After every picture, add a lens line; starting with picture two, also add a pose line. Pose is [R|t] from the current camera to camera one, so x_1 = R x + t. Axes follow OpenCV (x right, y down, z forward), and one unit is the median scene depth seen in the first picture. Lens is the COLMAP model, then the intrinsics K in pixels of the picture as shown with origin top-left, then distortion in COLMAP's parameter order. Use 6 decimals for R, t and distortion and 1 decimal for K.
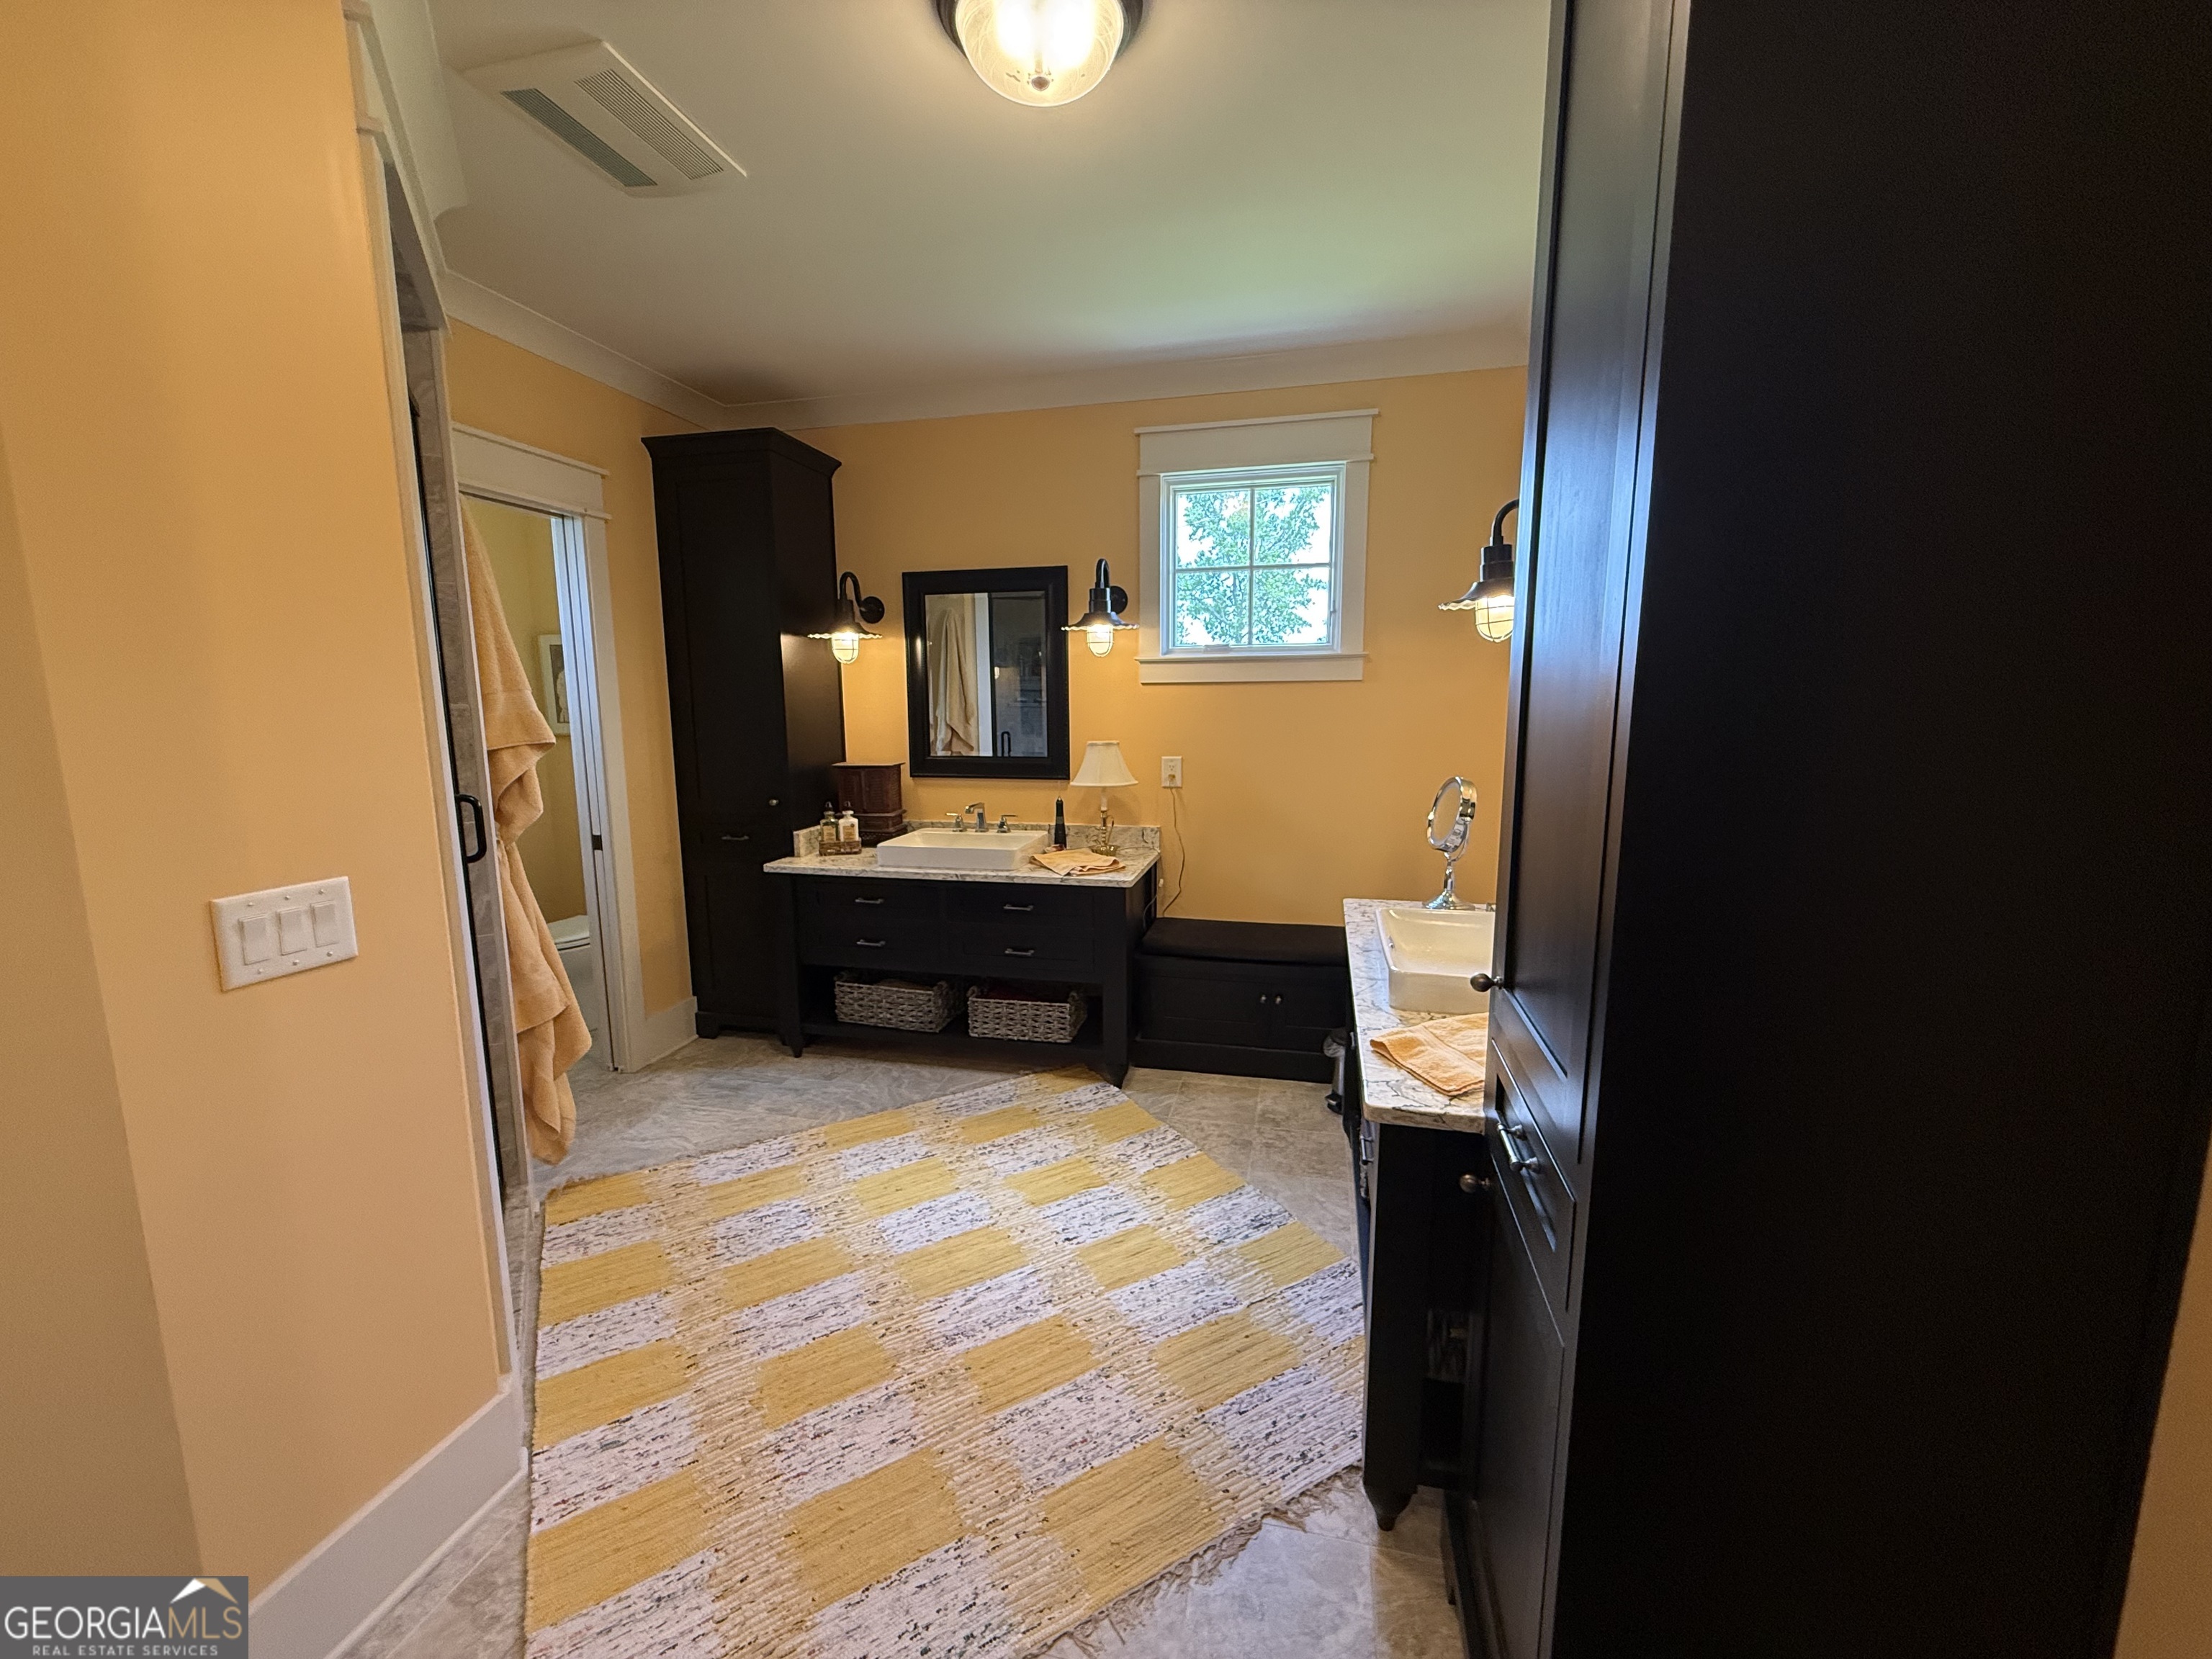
lens RADIAL K [[884.7, 0, 1106.0], [0, 884.7, 829.5], [0, 0, 1]] dist [0.001762, 0.000287]
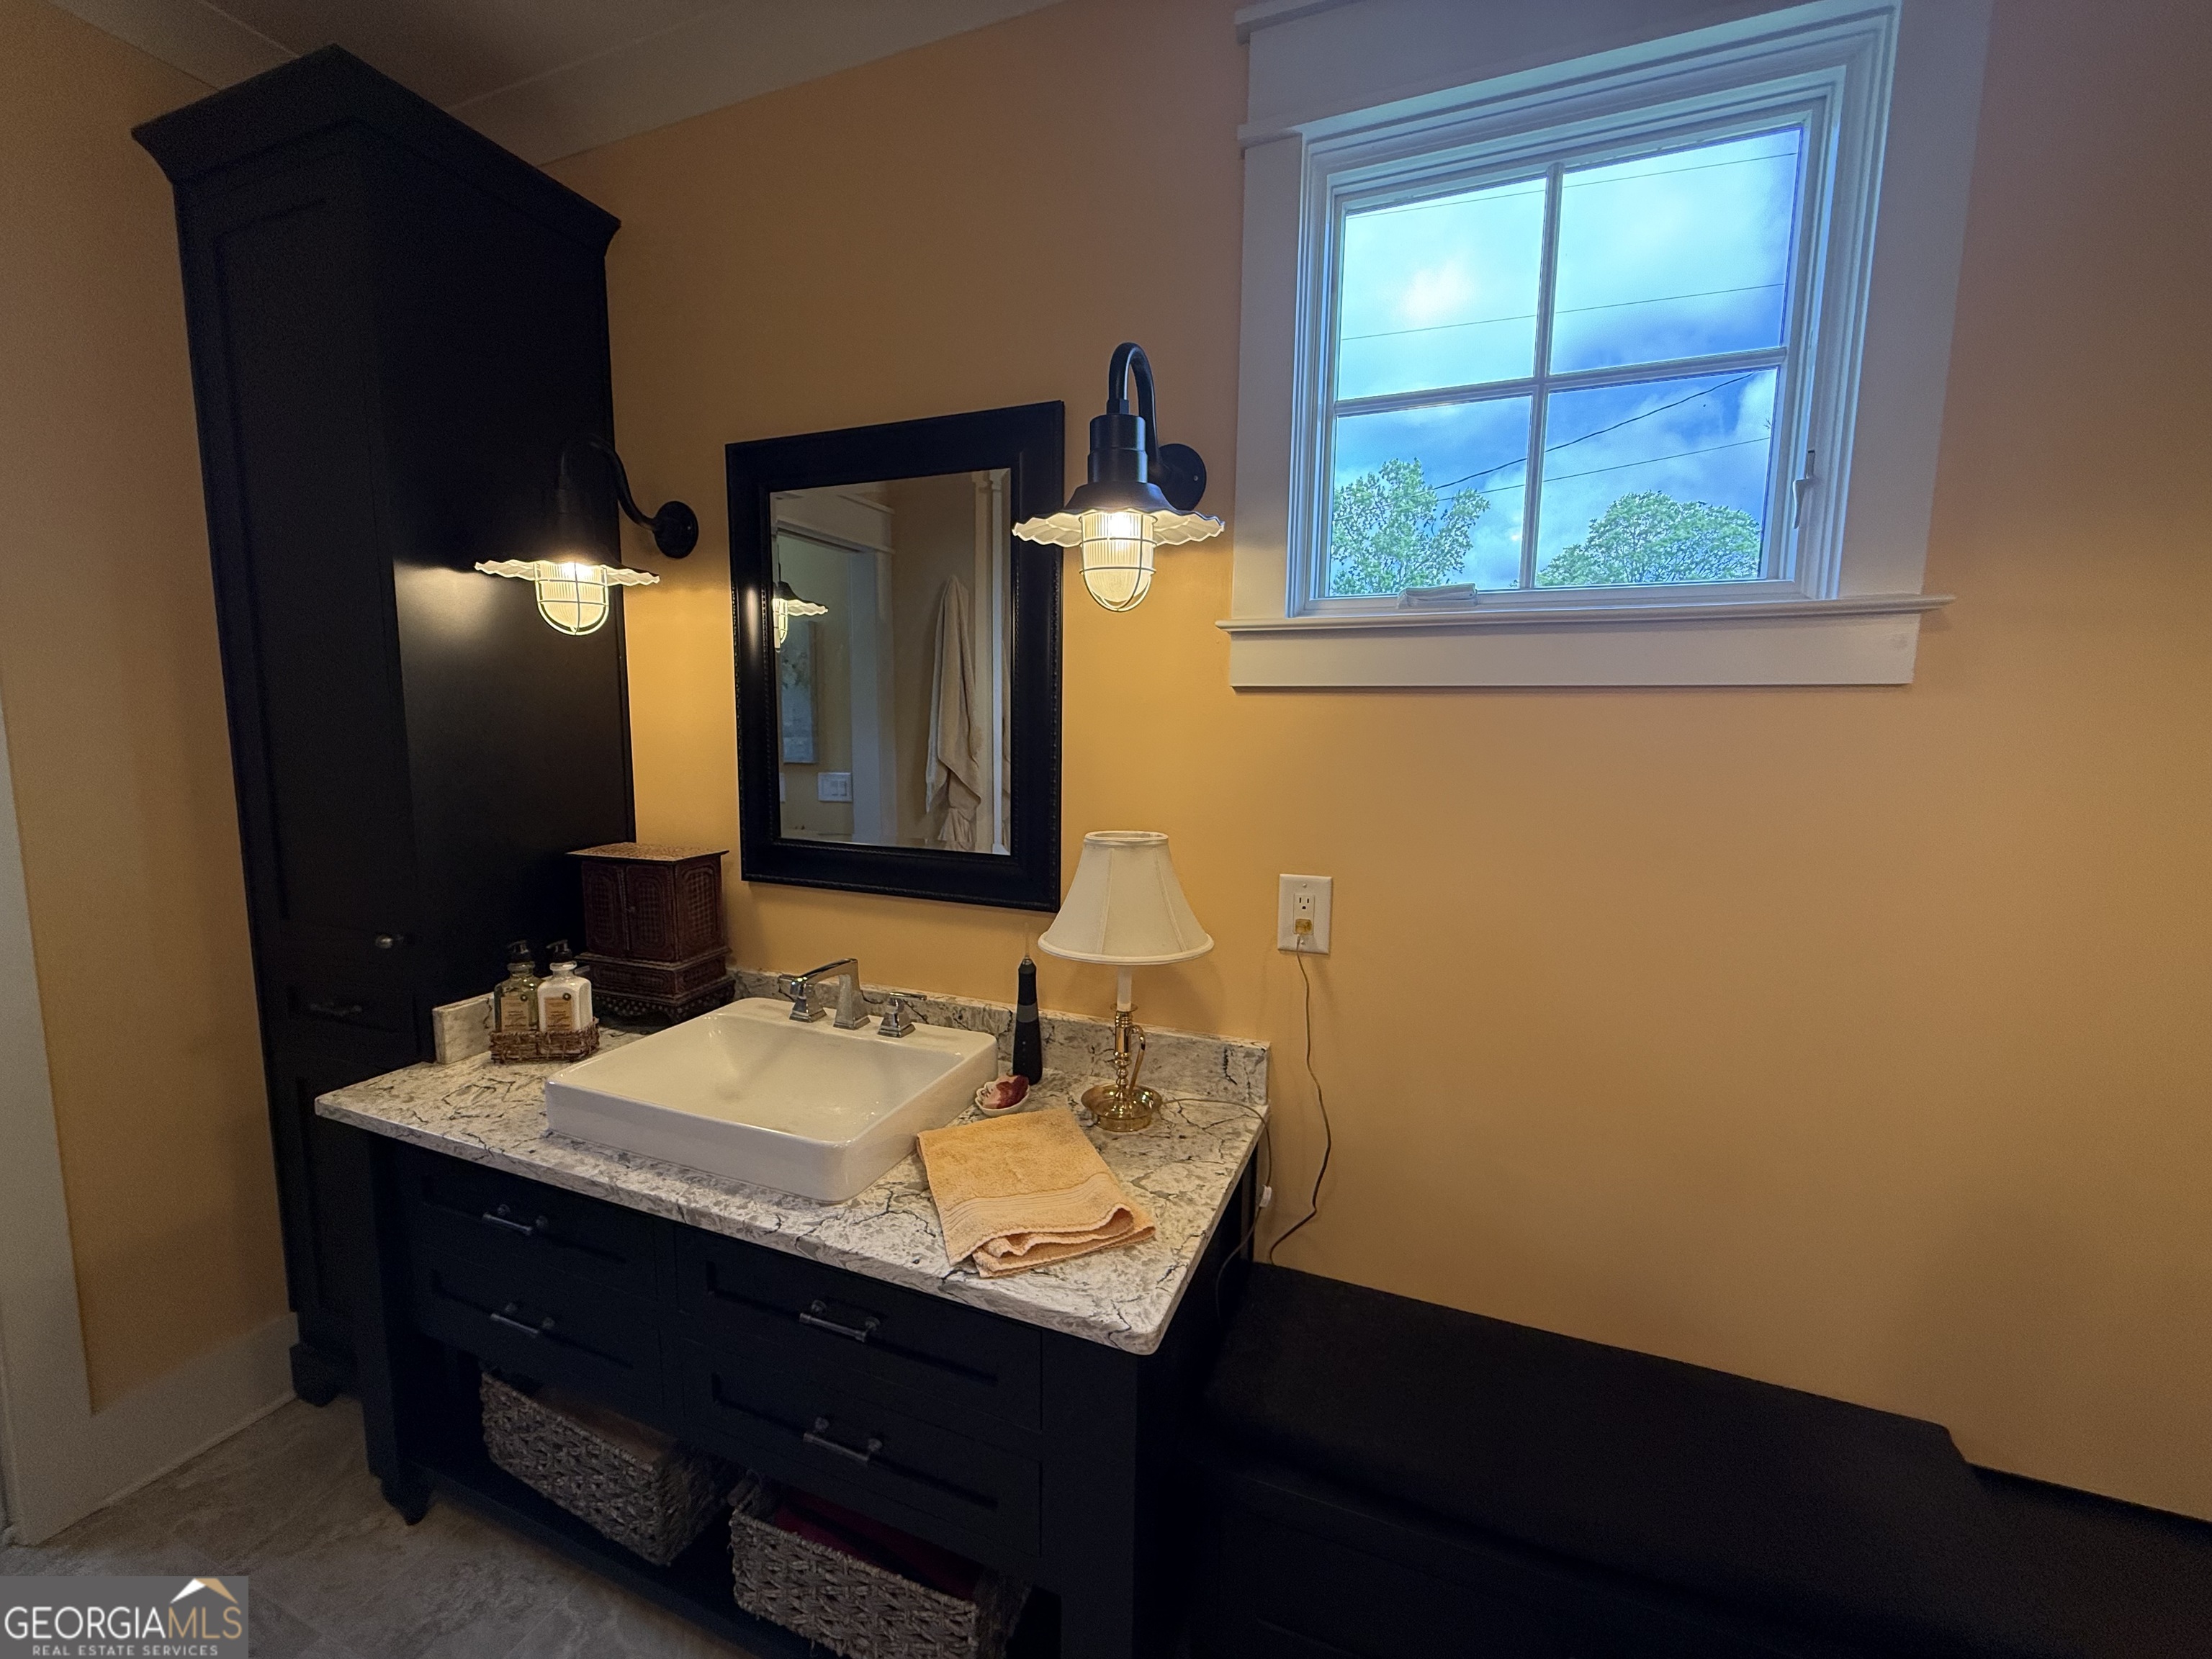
lens RADIAL K [[884.7, 0, 1106.0], [0, 884.7, 829.5], [0, 0, 1]] dist [0.001762, 0.000287]
pose [[0.989249, 0.036766, -0.141543, 0.041081], [-0.040717, 0.998855, -0.025124, -0.088081], [0.140458, 0.030618, 0.989613, 0.592234]]
